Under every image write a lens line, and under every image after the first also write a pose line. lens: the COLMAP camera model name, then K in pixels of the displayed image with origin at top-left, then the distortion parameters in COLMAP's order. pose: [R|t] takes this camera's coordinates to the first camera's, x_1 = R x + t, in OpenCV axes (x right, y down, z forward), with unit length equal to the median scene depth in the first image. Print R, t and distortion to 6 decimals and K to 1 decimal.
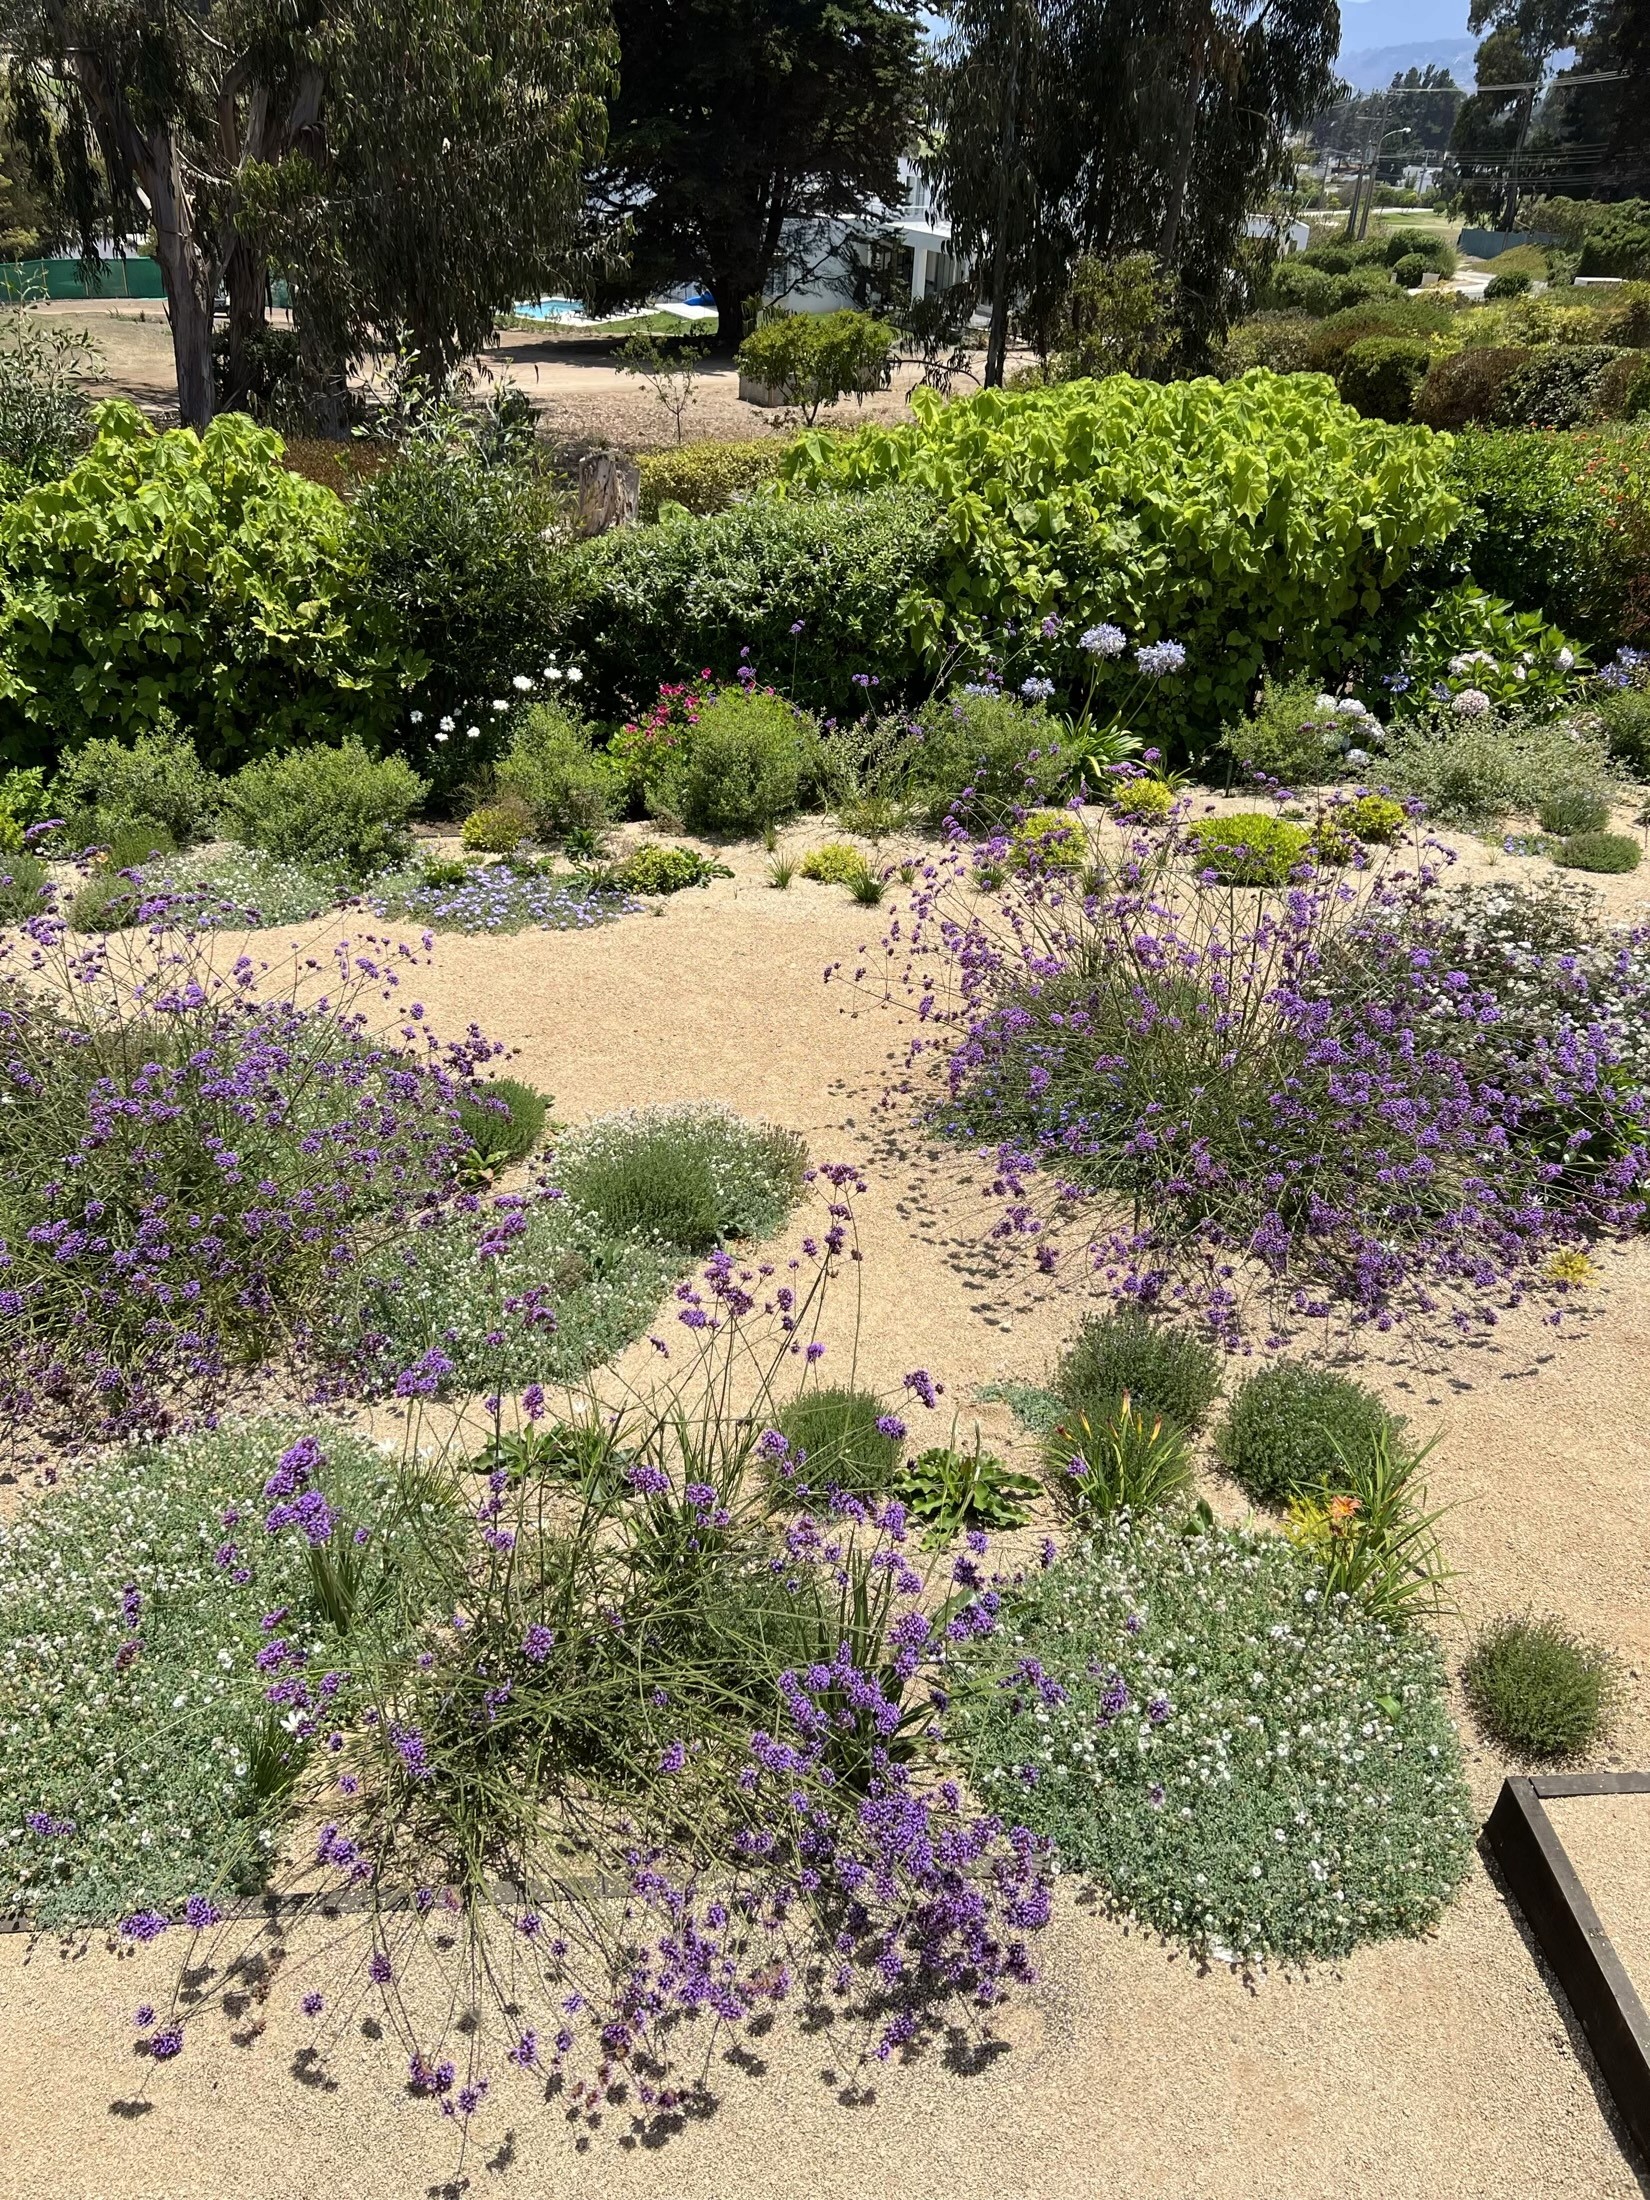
lens RADIAL K [[1637.8, 0, 801.0], [0, 1637.8, 1090.6], [0, 0, 1]] dist [0.042929, -0.049635]
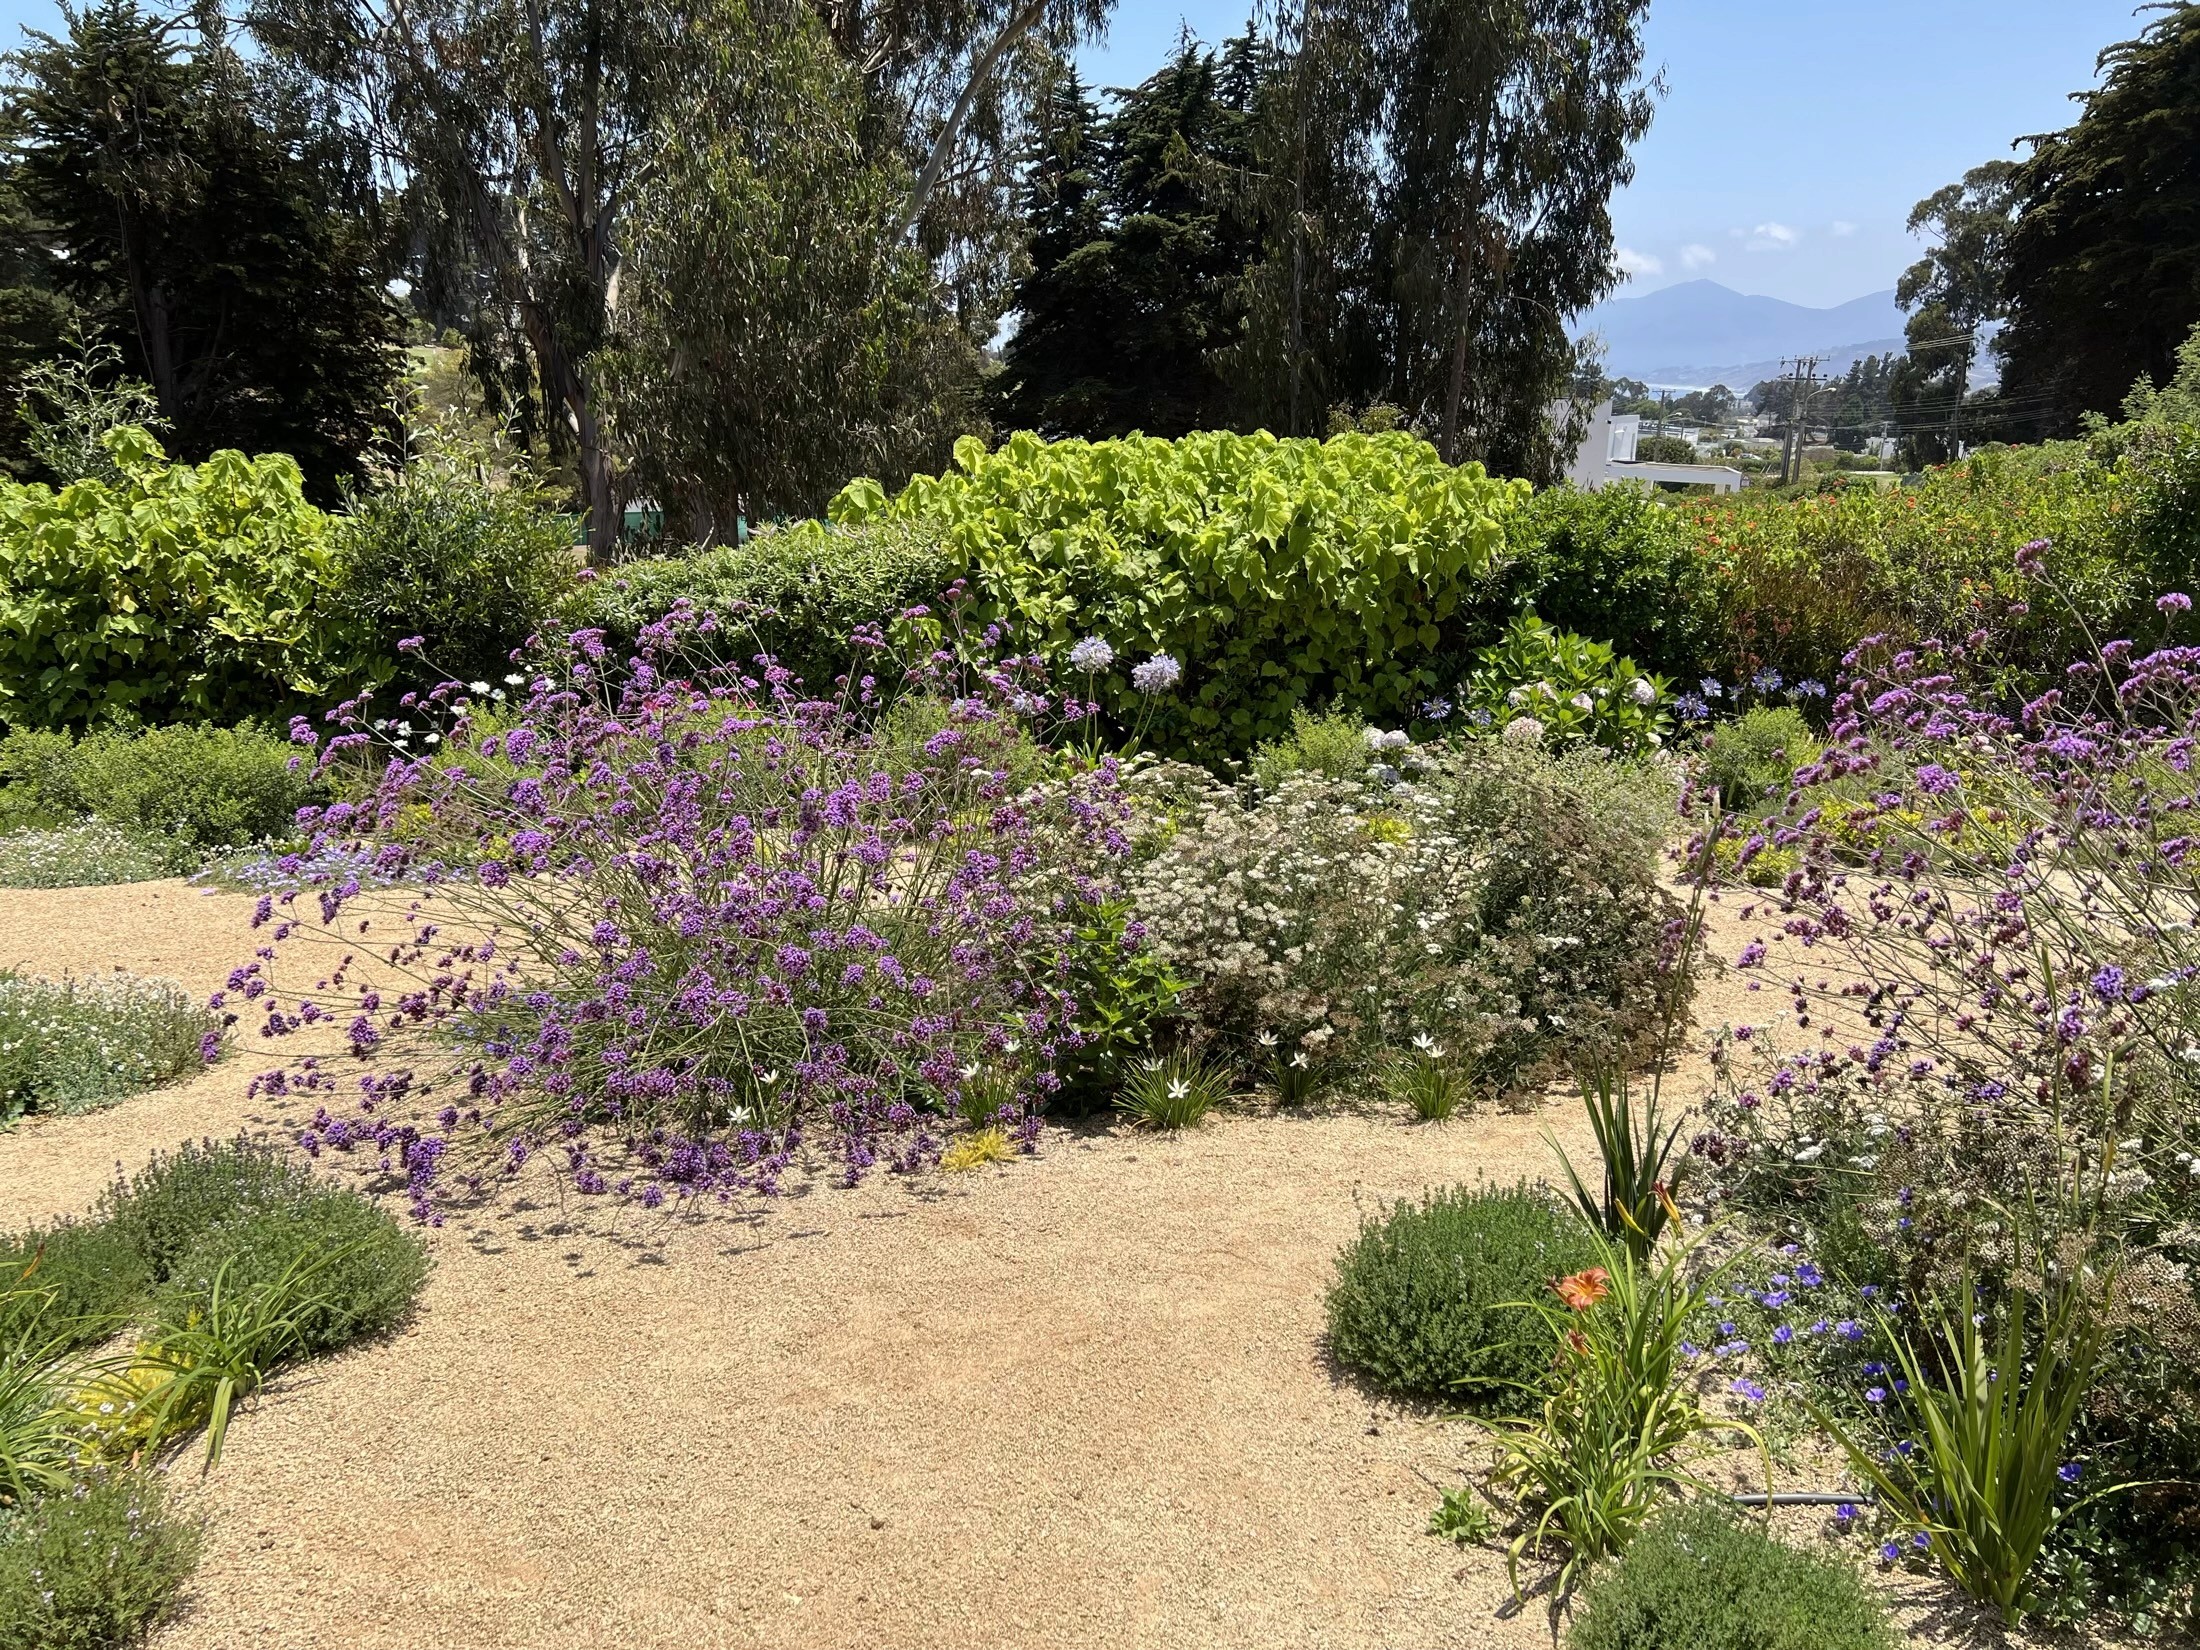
lens RADIAL K [[1637.8, 0, 1070.0], [0, 1637.8, 848.7], [0, 0, 1]] dist [0.042929, -0.049635]
pose [[0.990955, 0.012795, -0.133582, 0.283809], [-0.048598, 0.962090, -0.268367, 0.081260], [0.125084, 0.272431, 0.954010, 0.128690]]
